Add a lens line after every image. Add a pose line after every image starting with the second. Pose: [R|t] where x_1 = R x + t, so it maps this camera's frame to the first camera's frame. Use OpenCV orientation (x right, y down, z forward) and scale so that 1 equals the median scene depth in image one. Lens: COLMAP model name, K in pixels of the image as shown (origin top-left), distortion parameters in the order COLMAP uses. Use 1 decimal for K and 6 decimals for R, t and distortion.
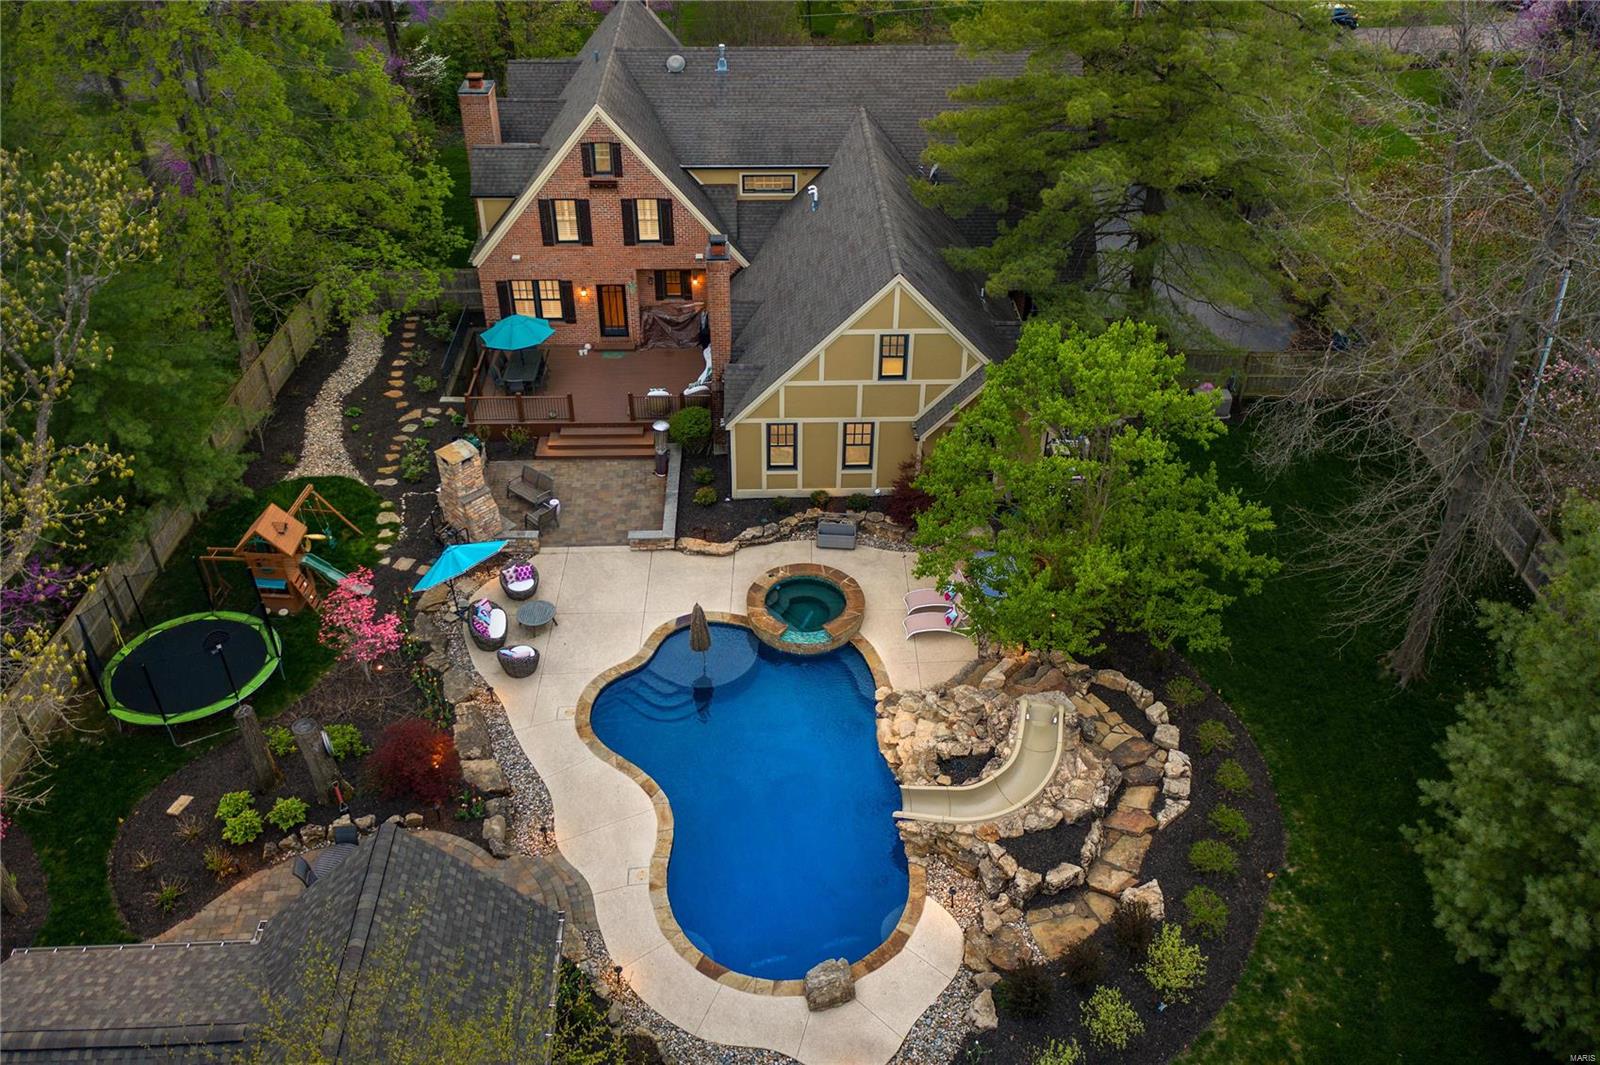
lens RADIAL K [[1268.8, 0, 799.0], [0, 1268.8, 530.1], [0, 0, 1]] dist [-0.009675, -0.002395]
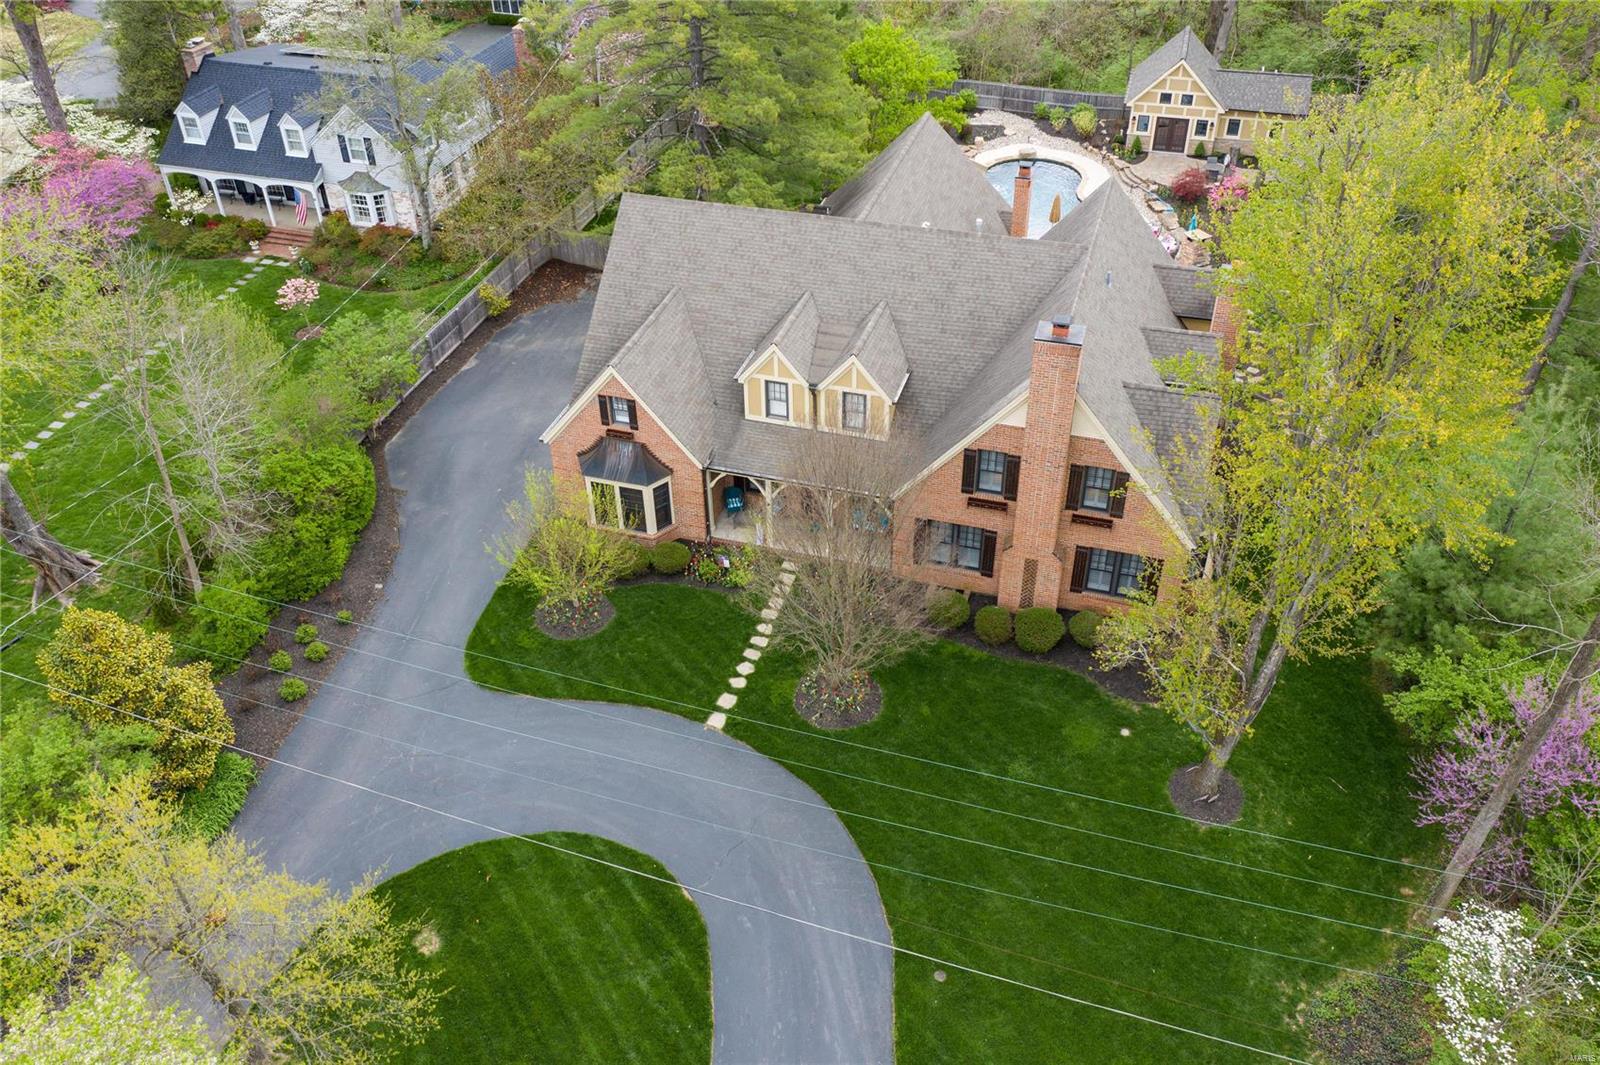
lens RADIAL K [[1270.1, 0, 793.5], [0, 1270.1, 532.7], [0, 0, 1]] dist [-0.004683, -0.000471]
pose [[-0.944710, -0.193019, 0.265079, -0.311815], [0.206650, 0.277205, 0.938325, -1.709620], [-0.254596, 0.941223, -0.221991, 2.009387]]
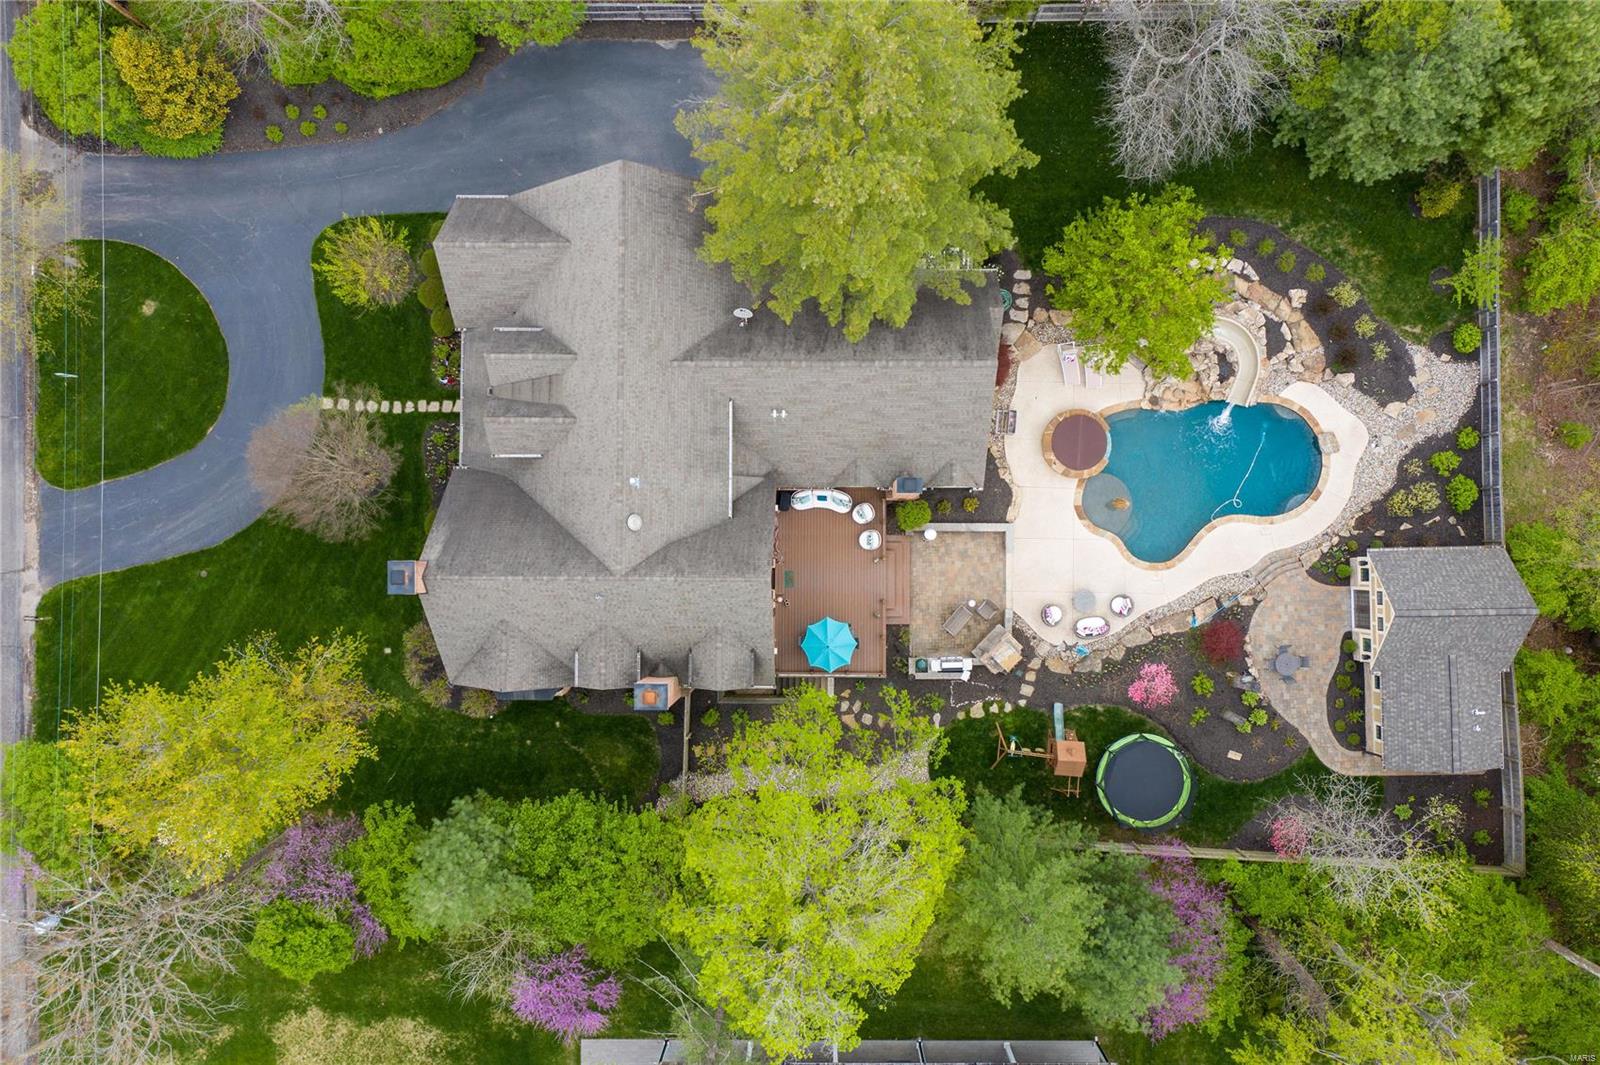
lens RADIAL K [[1263.1, 0, 797.8], [0, 1263.1, 524.9], [0, 0, 1]] dist [-0.001878, 0.002431]
pose [[0.034379, -0.999161, 0.022255, -0.163633], [0.622309, 0.038826, 0.781808, -1.589690], [-0.782016, -0.013029, 0.623122, 0.251489]]
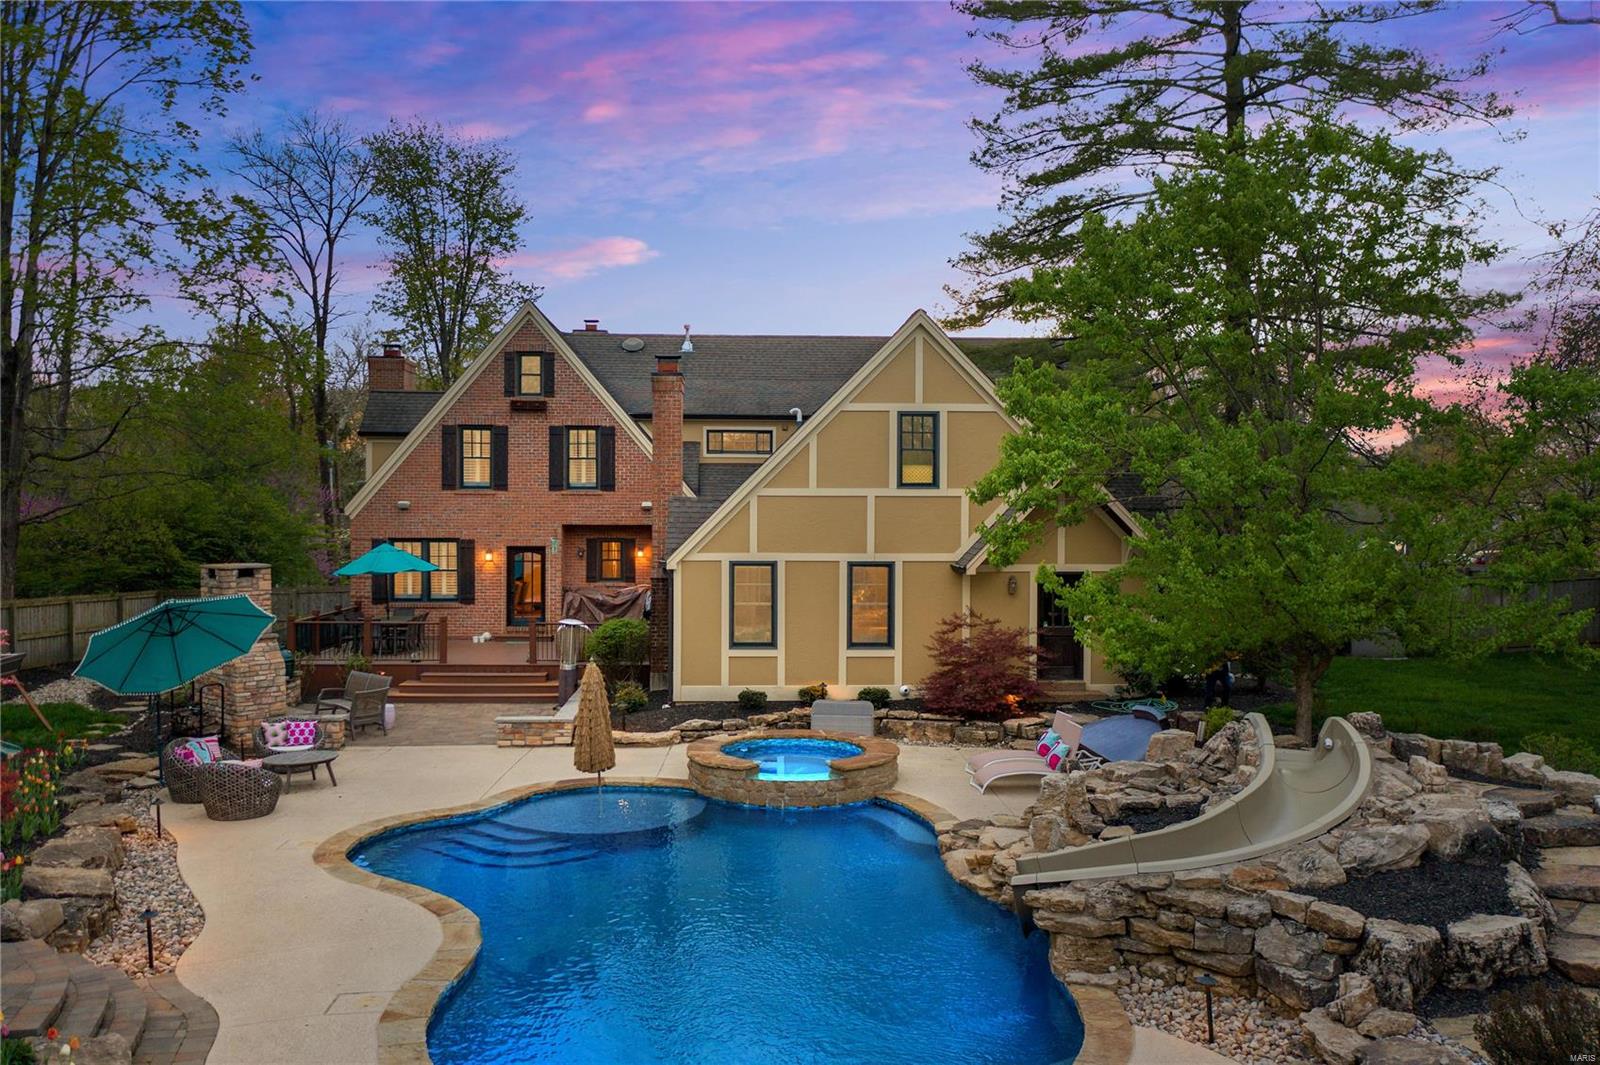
lens RADIAL K [[1268.8, 0, 799.0], [0, 1268.8, 530.1], [0, 0, 1]] dist [-0.009675, -0.002395]
pose [[0.999810, -0.002923, 0.019282, -0.002734], [0.013713, 0.808401, -0.588472, 0.325455], [-0.013868, 0.588625, 0.808288, 0.521823]]
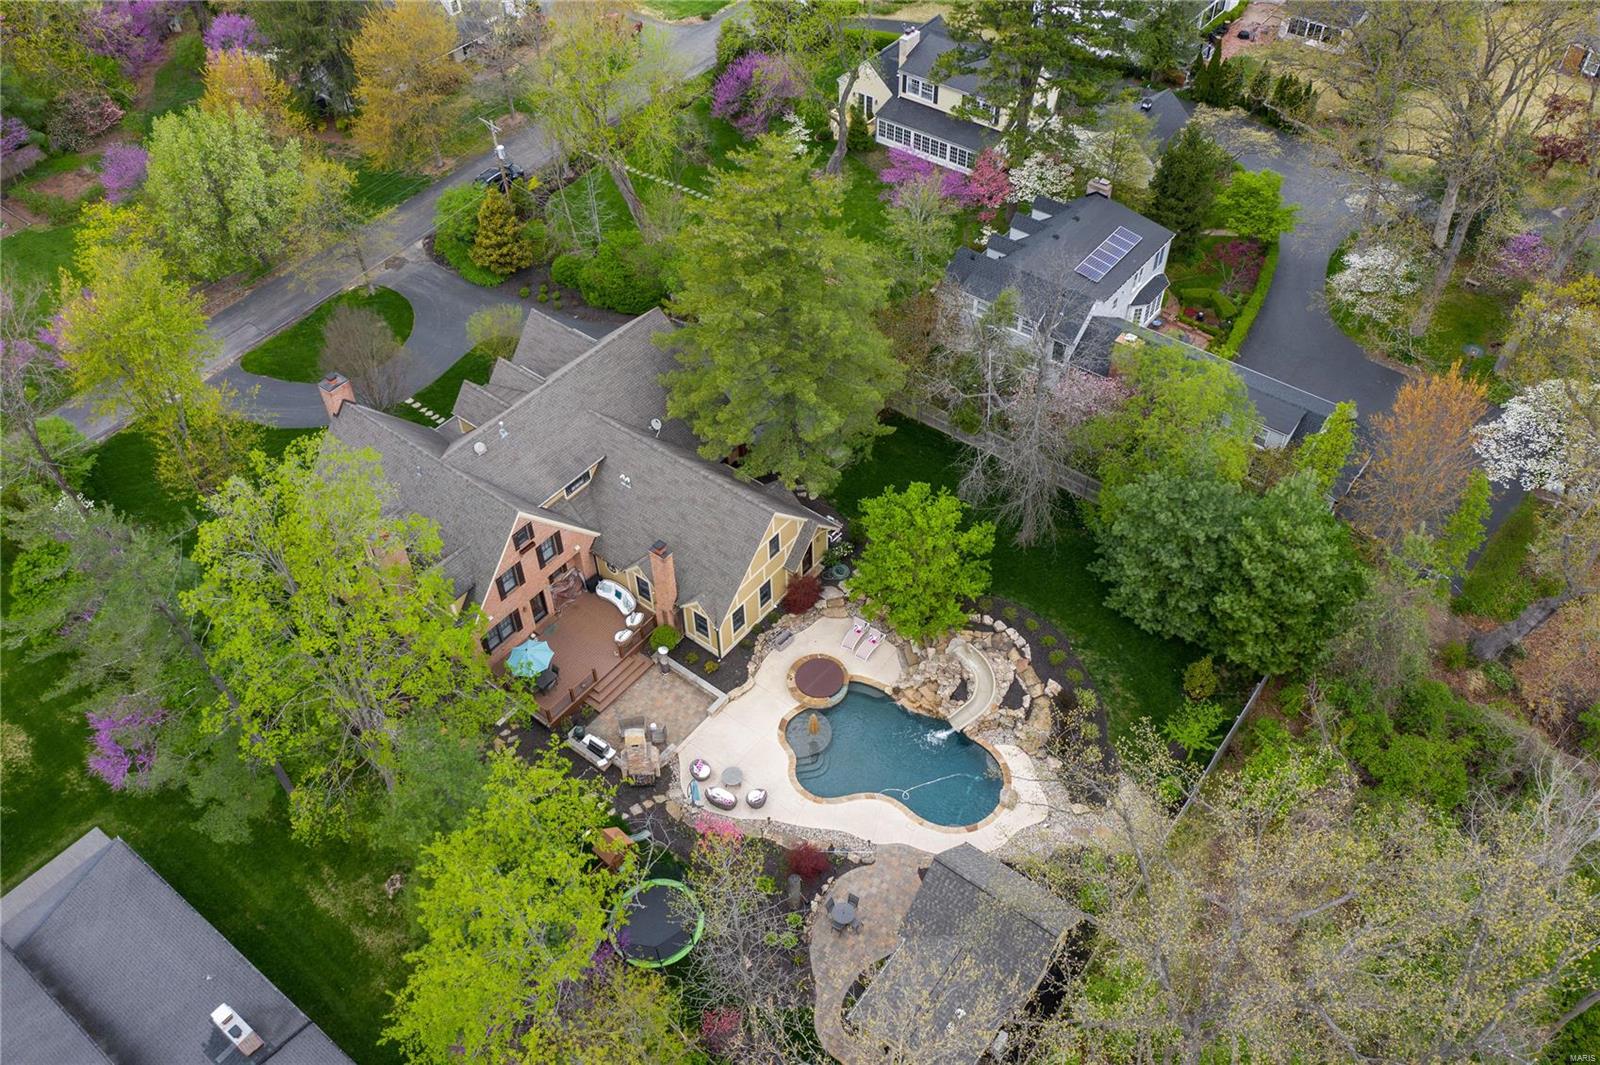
lens RADIAL K [[1263.1, 0, 797.8], [0, 1263.1, 524.9], [0, 0, 1]] dist [-0.001878, 0.002431]
pose [[0.642504, -0.562068, 0.520834, -0.934331], [0.478311, 0.825188, 0.300471, -0.770148], [-0.598671, 0.056066, 0.799030, -0.555982]]
